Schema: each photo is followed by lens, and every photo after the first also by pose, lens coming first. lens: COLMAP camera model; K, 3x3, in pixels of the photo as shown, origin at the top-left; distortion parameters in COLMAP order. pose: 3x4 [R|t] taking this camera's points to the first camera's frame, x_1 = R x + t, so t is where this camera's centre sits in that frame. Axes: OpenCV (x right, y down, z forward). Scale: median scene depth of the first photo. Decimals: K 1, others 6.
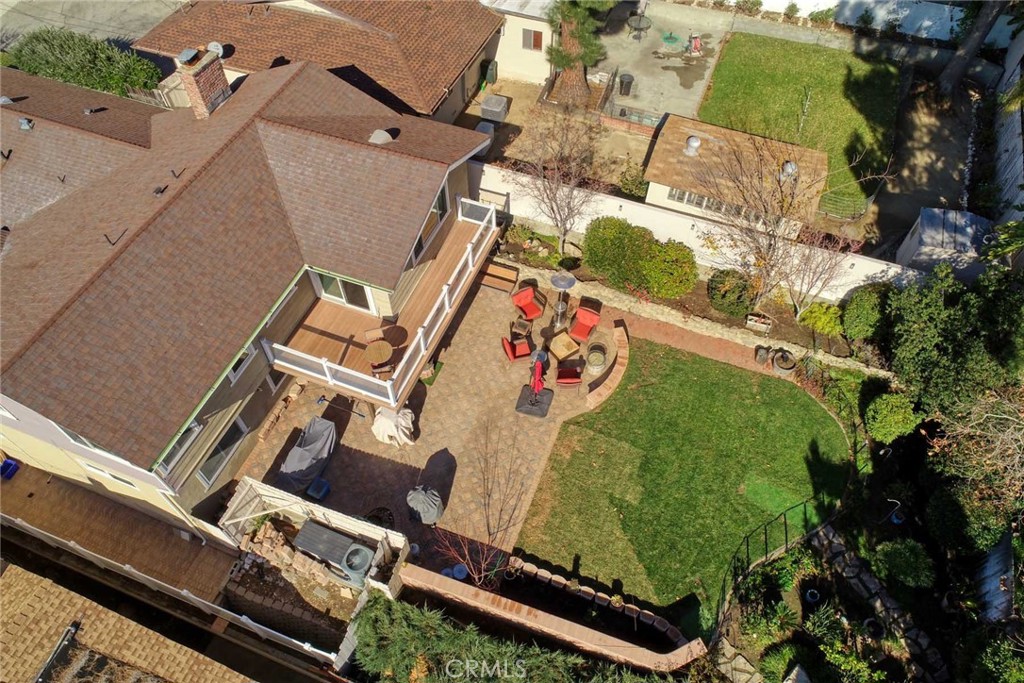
lens RADIAL K [[705.1, 0, 506.0], [0, 705.1, 342.8], [0, 0, 1]] dist [-0.005813, 0.003935]
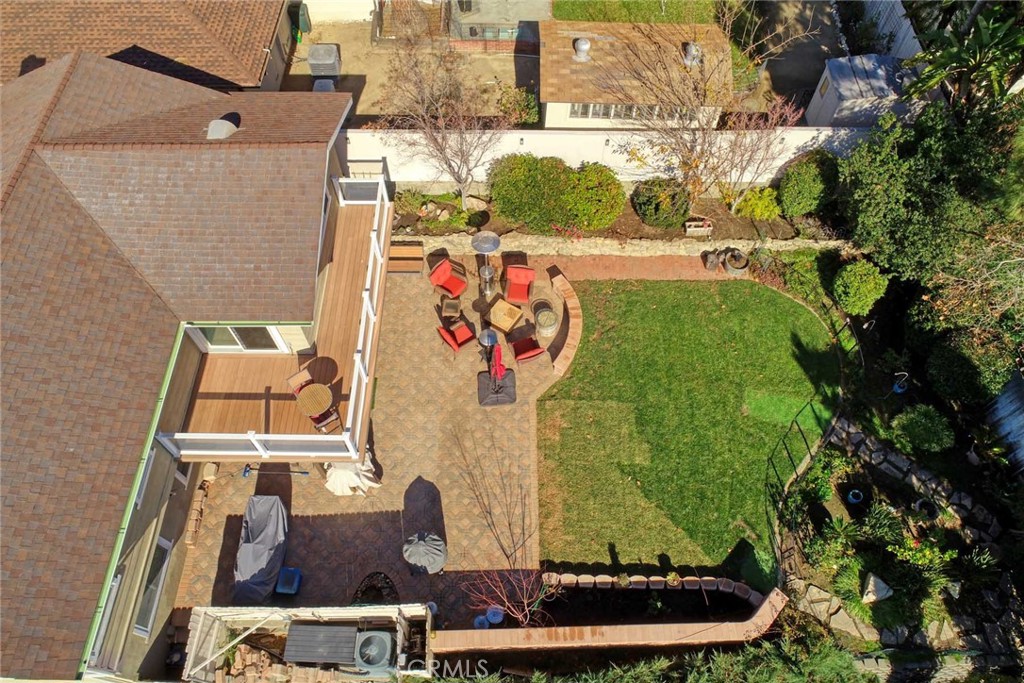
lens RADIAL K [[705.1, 0, 513.3], [0, 705.1, 344.5], [0, 0, 1]] dist [-0.005813, 0.003935]
pose [[0.931602, -0.306401, 0.195542, -0.100303], [0.287725, 0.950368, 0.118380, -0.068472], [-0.222109, -0.054021, 0.973524, 0.174476]]
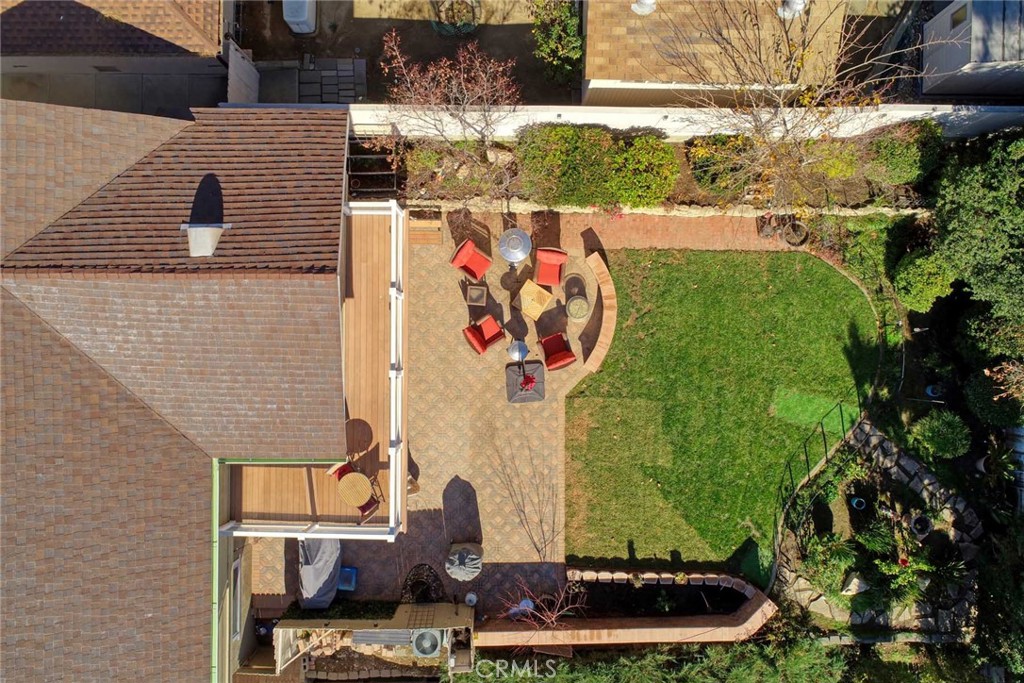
lens RADIAL K [[705.1, 0, 513.9], [0, 705.1, 355.1], [0, 0, 1]] dist [-0.005813, 0.003935]
pose [[0.933174, -0.359382, 0.005572, 0.037285], [0.286103, 0.752102, 0.593707, -0.488105], [-0.217558, -0.552438, 0.804662, 0.363851]]
